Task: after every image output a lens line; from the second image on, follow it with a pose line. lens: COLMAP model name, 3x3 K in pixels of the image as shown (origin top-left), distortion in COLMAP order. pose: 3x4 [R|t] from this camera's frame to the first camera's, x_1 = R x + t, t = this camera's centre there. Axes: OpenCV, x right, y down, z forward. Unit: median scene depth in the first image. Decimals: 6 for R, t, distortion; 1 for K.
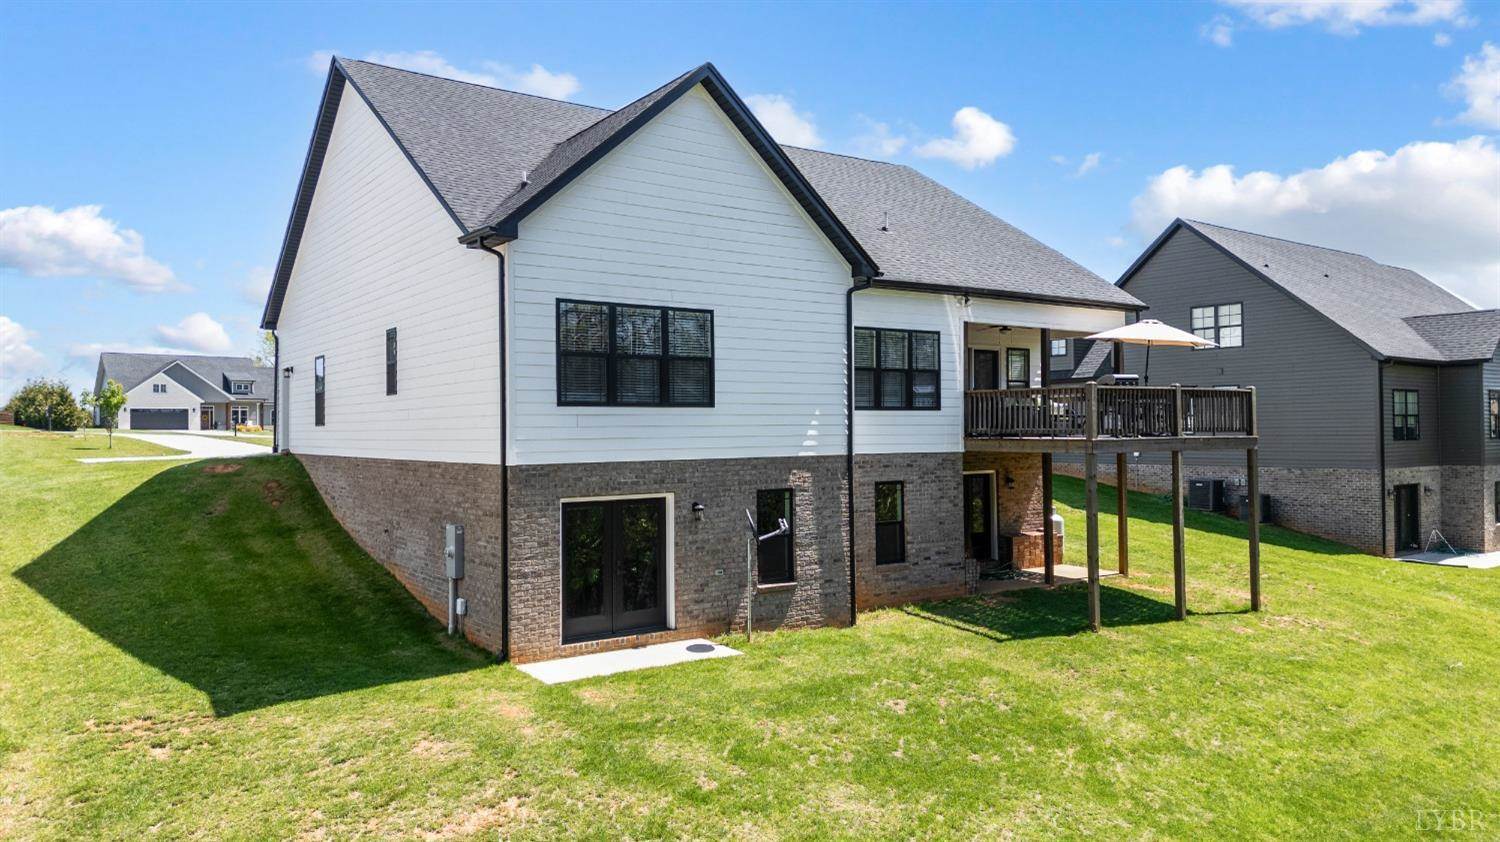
lens RADIAL K [[1042.7, 0, 721.4], [0, 1042.7, 415.0], [0, 0, 1]] dist [0.063816, -0.079726]
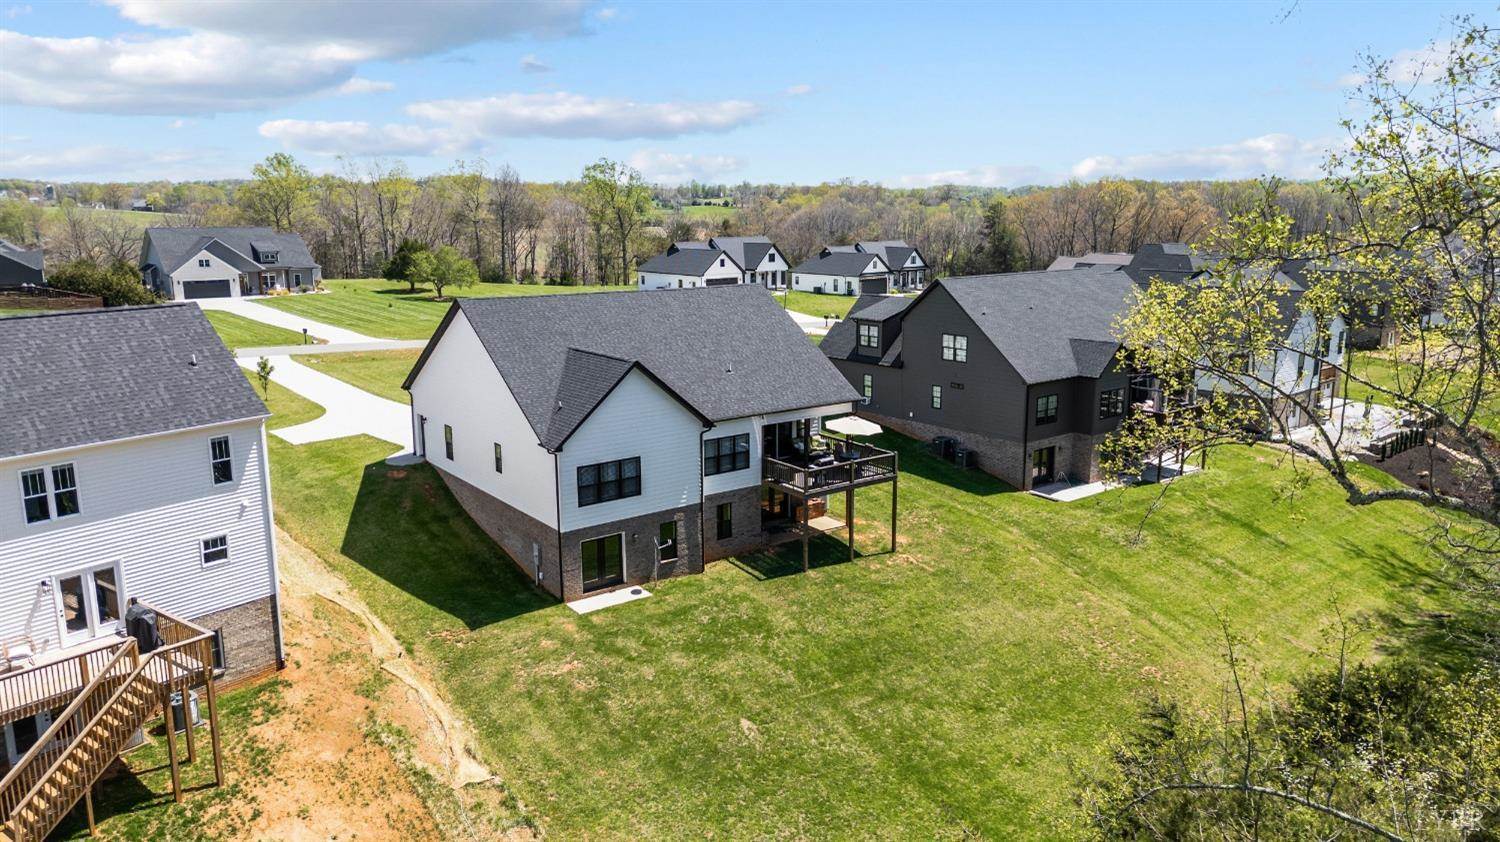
lens RADIAL K [[1042.7, 0, 721.4], [0, 1042.7, 415.0], [0, 0, 1]] dist [0.063816, -0.079726]
pose [[0.999573, -0.003499, 0.029016, 0.105815], [-0.002853, 0.976382, 0.216033, -0.687793], [-0.029086, -0.216023, 0.975955, -1.289506]]
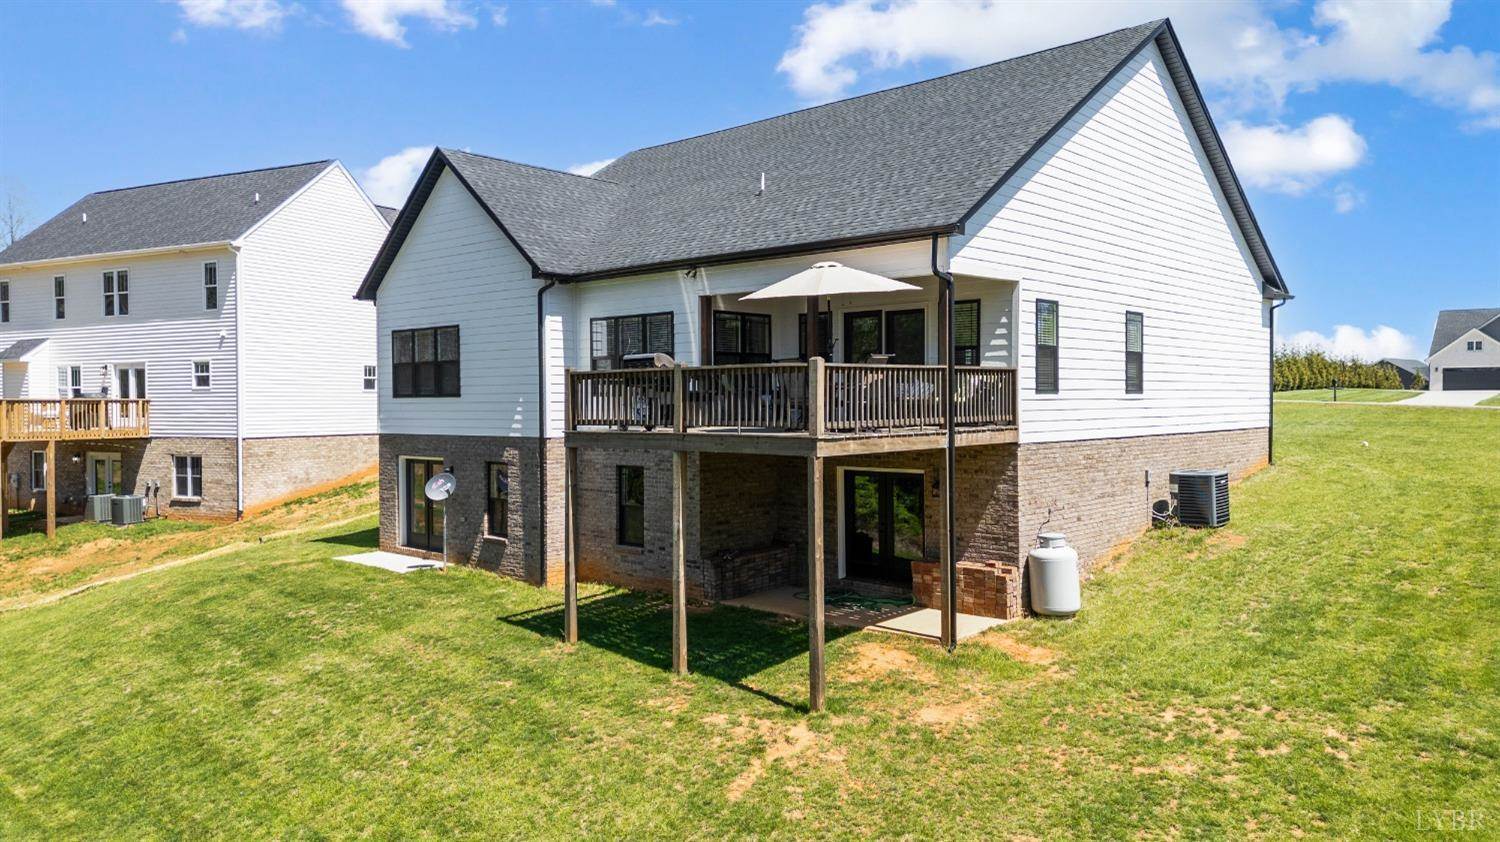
lens RADIAL K [[1059.3, 0, 778.3], [0, 1059.3, 423.5], [0, 0, 1]] dist [0.063921, -0.083951]
pose [[0.244429, 0.028203, -0.969257, 1.375131], [0.020836, 0.999193, 0.034329, -0.011947], [0.969443, -0.028586, 0.243644, 1.019555]]
